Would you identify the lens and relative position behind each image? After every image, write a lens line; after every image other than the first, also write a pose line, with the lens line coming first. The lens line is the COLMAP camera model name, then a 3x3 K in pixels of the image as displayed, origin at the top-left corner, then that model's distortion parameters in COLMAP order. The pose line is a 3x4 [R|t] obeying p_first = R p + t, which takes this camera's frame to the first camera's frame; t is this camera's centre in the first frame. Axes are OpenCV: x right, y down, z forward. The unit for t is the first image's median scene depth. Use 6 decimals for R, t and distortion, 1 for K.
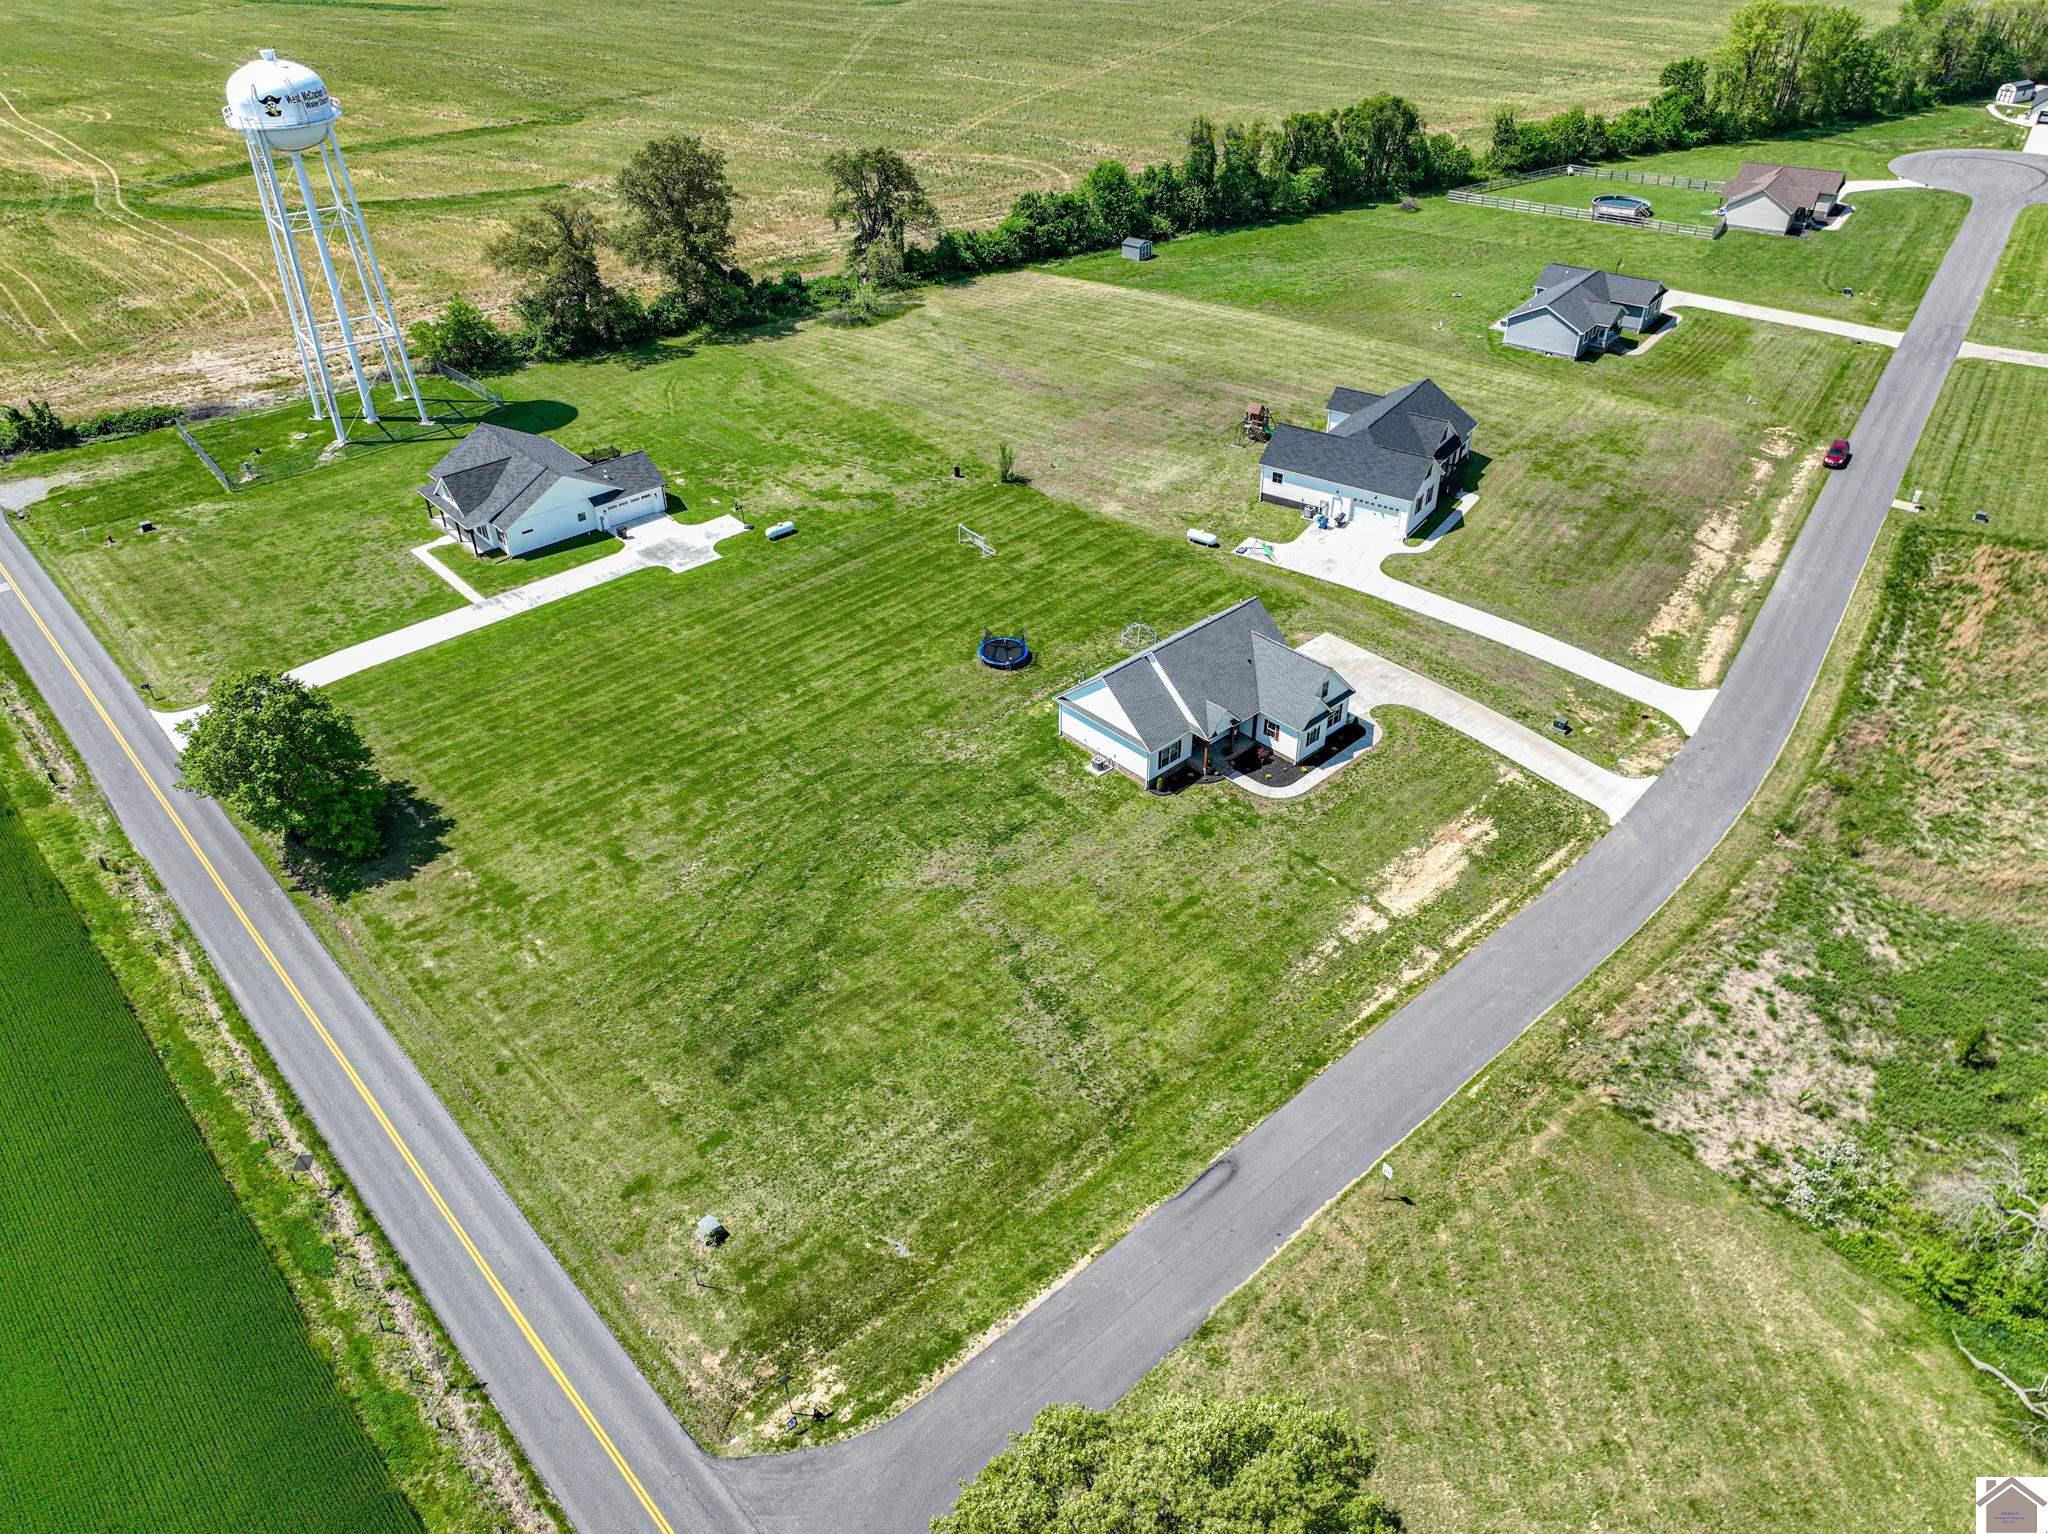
lens RADIAL K [[1443.3, 0, 1024.0], [0, 1443.3, 767.0], [0, 0, 1]] dist [0.007650, 0.003926]
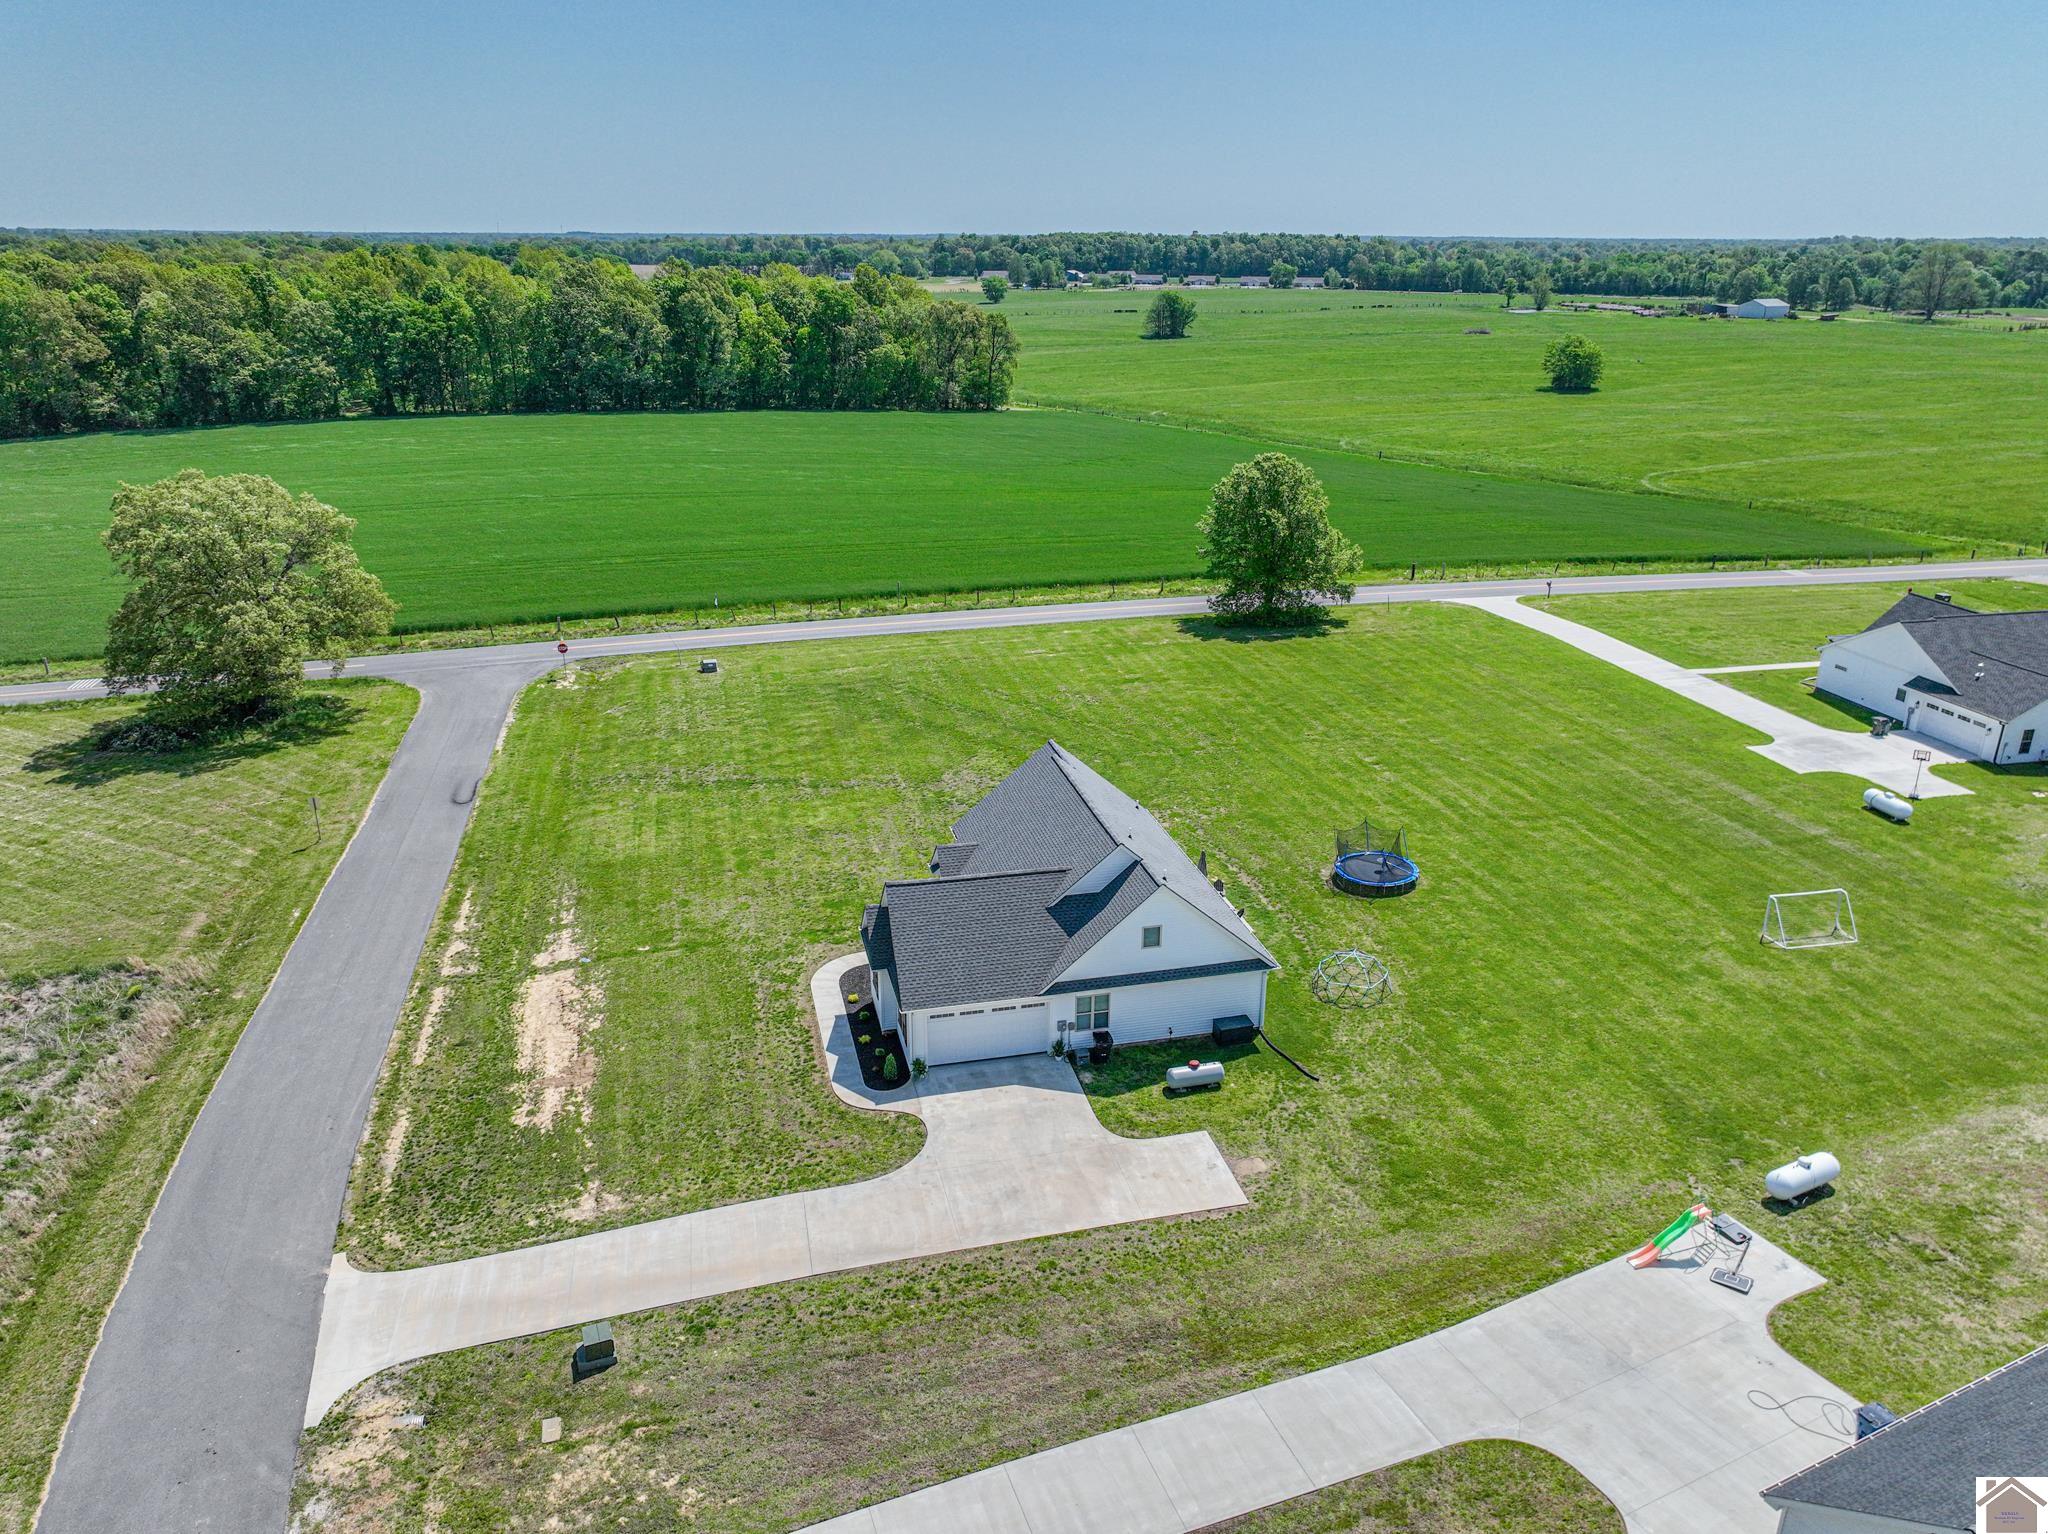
lens RADIAL K [[1443.3, 0, 1024.0], [0, 1443.3, 767.0], [0, 0, 1]] dist [0.007650, 0.003926]
pose [[-0.487356, 0.314167, -0.814729, 0.612619], [-0.502514, 0.662141, 0.555922, -0.422650], [0.714118, 0.680344, -0.164825, 1.097524]]
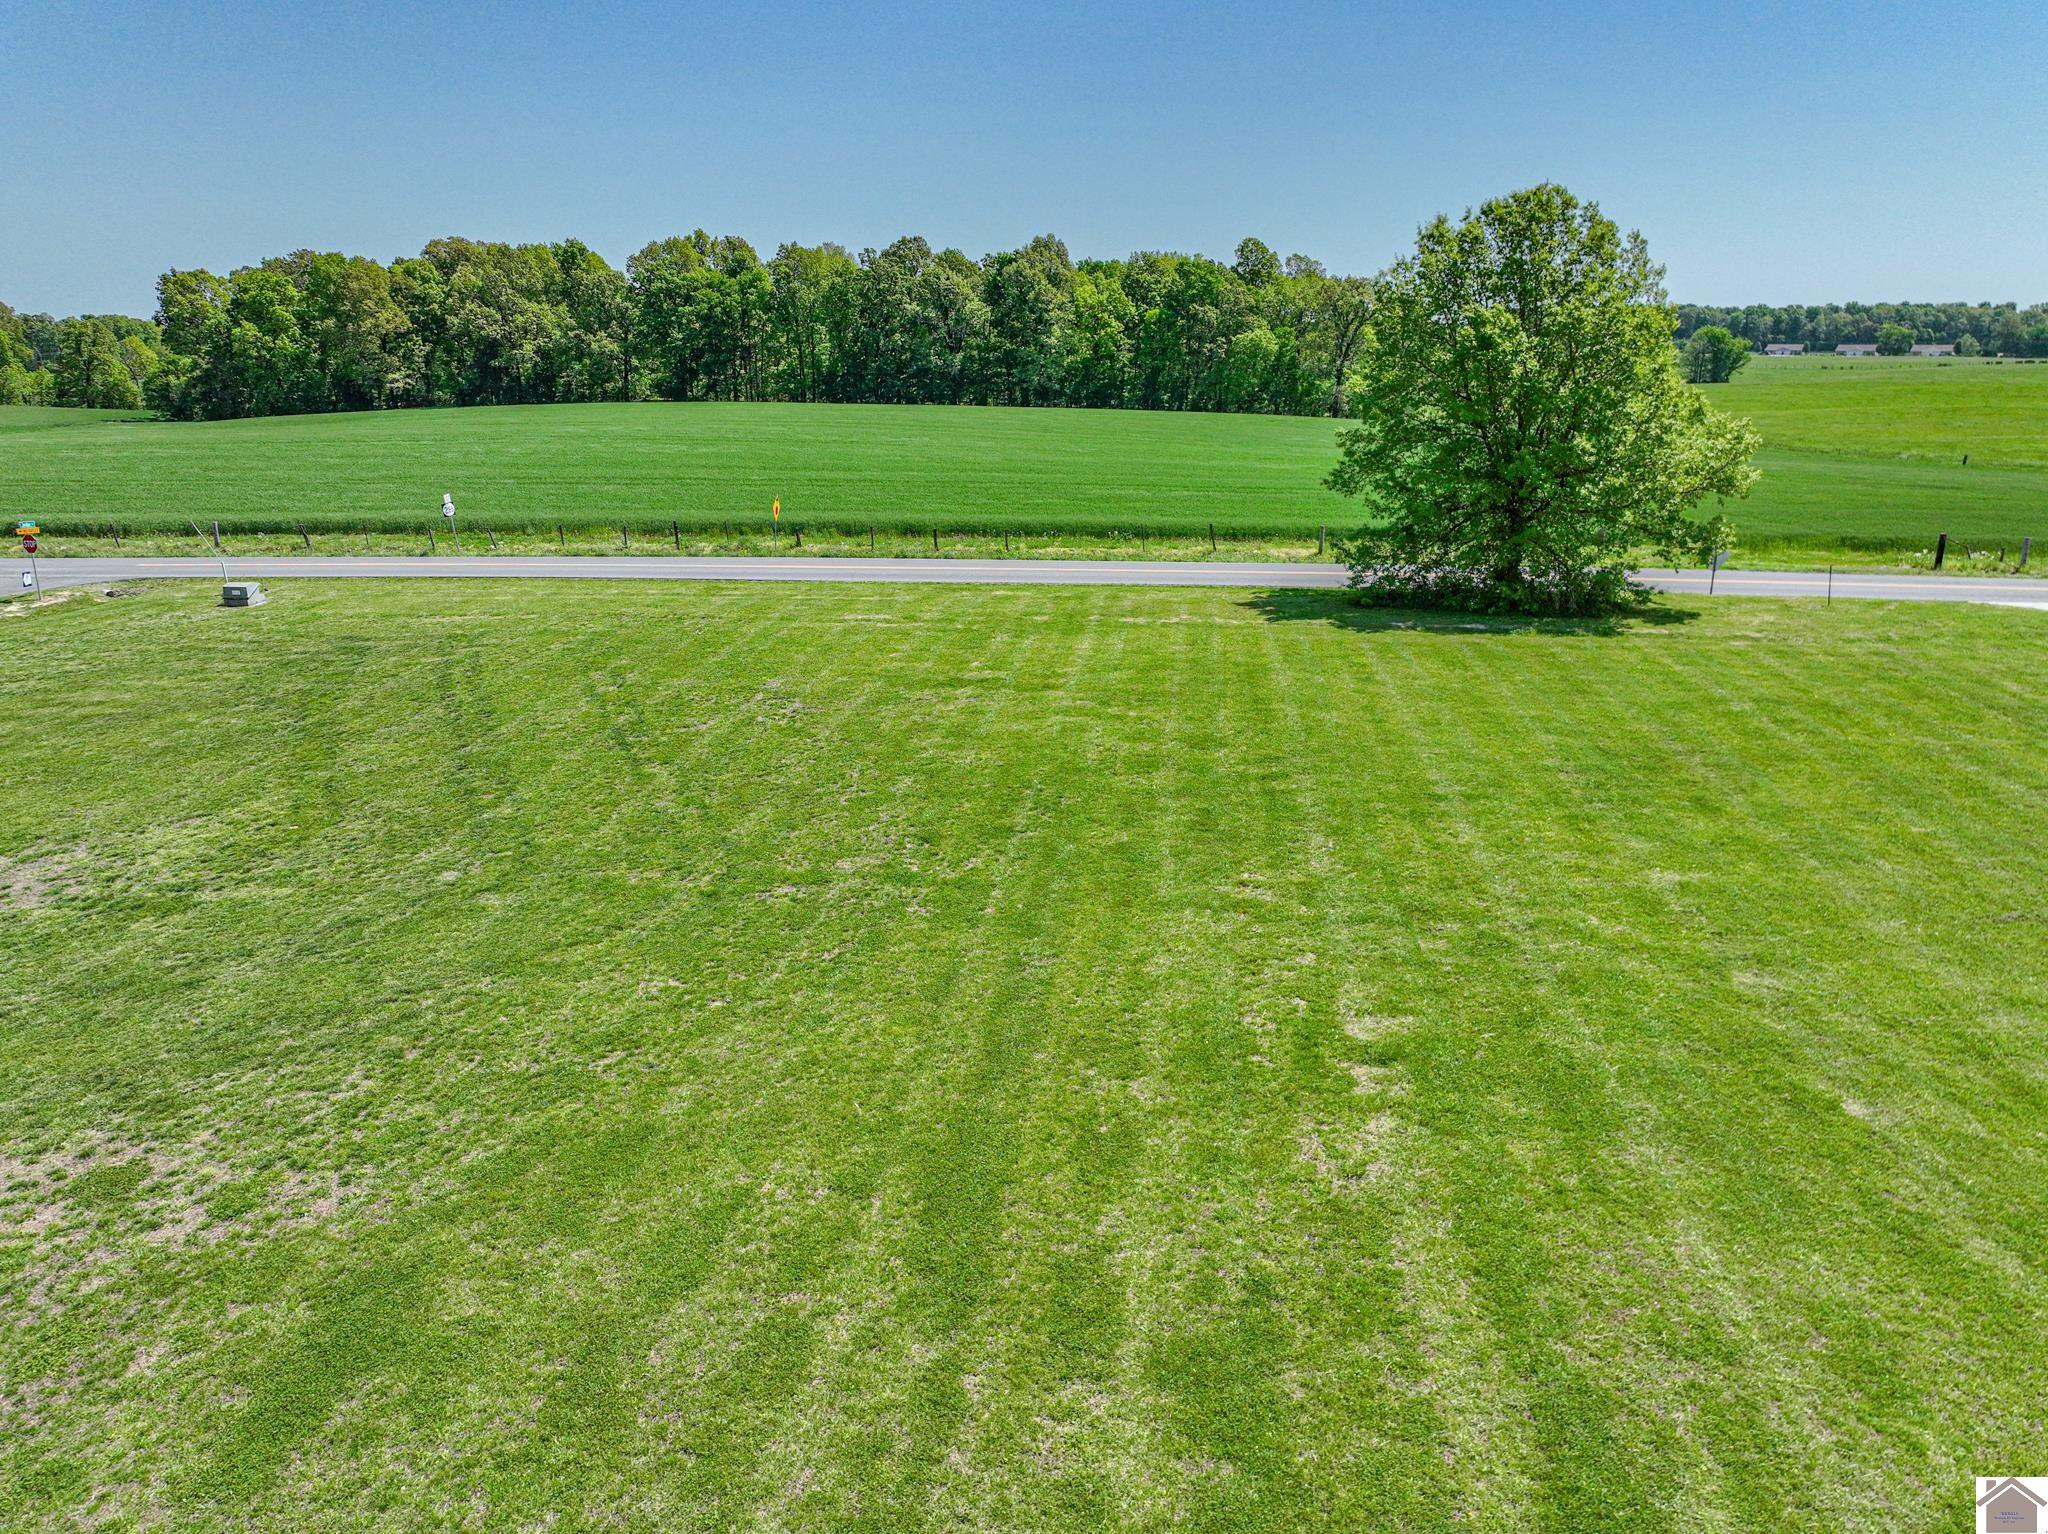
lens RADIAL K [[1422.9, 0, 1024.0], [0, 1422.9, 767.0], [0, 0, 1]] dist [0.000250, 0.037317]
pose [[-0.771137, 0.198935, -0.604791, -0.044962], [-0.357097, 0.651297, 0.669547, -0.181868], [0.527095, 0.732282, -0.431200, 1.130243]]
